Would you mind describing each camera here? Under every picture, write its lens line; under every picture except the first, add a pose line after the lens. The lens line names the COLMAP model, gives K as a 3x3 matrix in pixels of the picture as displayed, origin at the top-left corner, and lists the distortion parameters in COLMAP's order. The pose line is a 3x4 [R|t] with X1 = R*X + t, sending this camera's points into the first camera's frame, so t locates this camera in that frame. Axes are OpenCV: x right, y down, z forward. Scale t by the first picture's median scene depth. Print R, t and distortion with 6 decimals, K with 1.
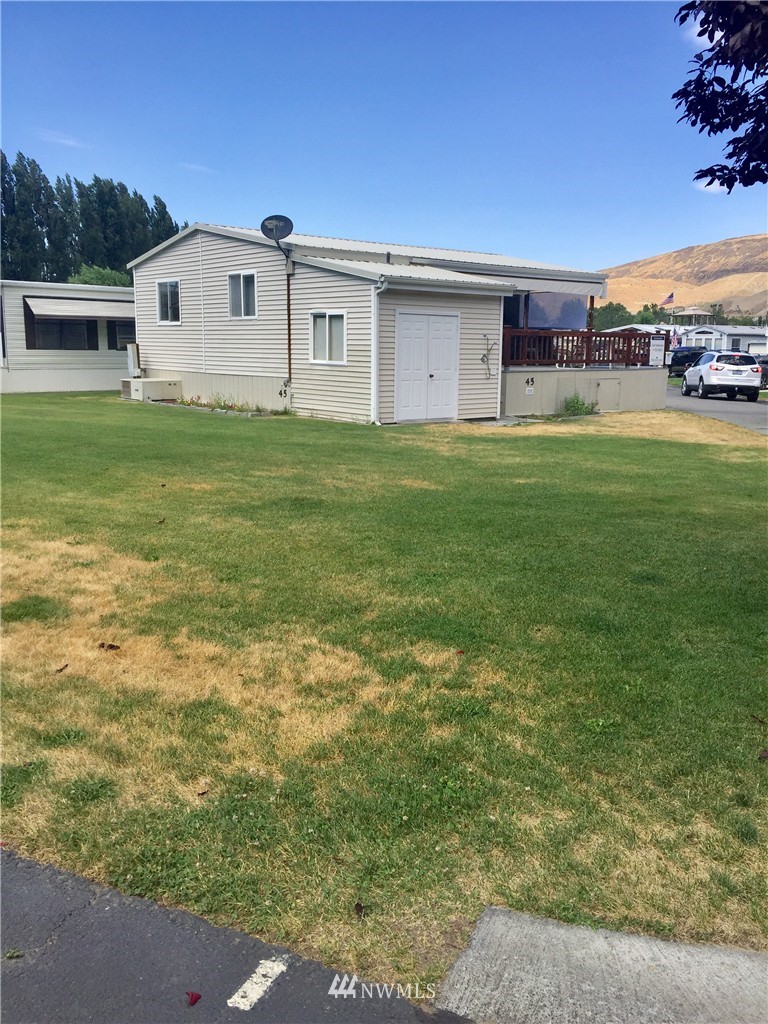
lens RADIAL K [[875.2, 0, 384.0], [0, 875.2, 513.2], [0, 0, 1]] dist [0.049436, -0.069050]
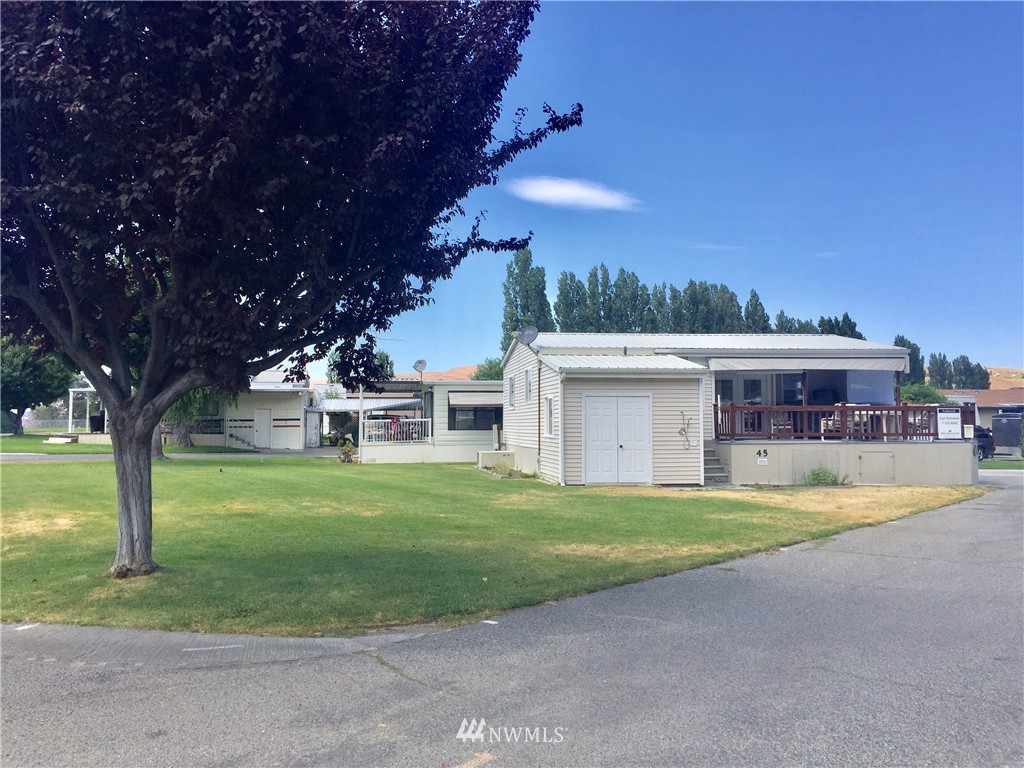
lens RADIAL K [[875.2, 0, 513.6], [0, 875.2, 384.9], [0, 0, 1]] dist [0.049436, -0.069050]
pose [[0.852633, -0.038812, -0.521066, 0.455978], [-0.084901, 0.973694, -0.211453, 0.021388], [0.515566, 0.224531, 0.826909, -0.063358]]
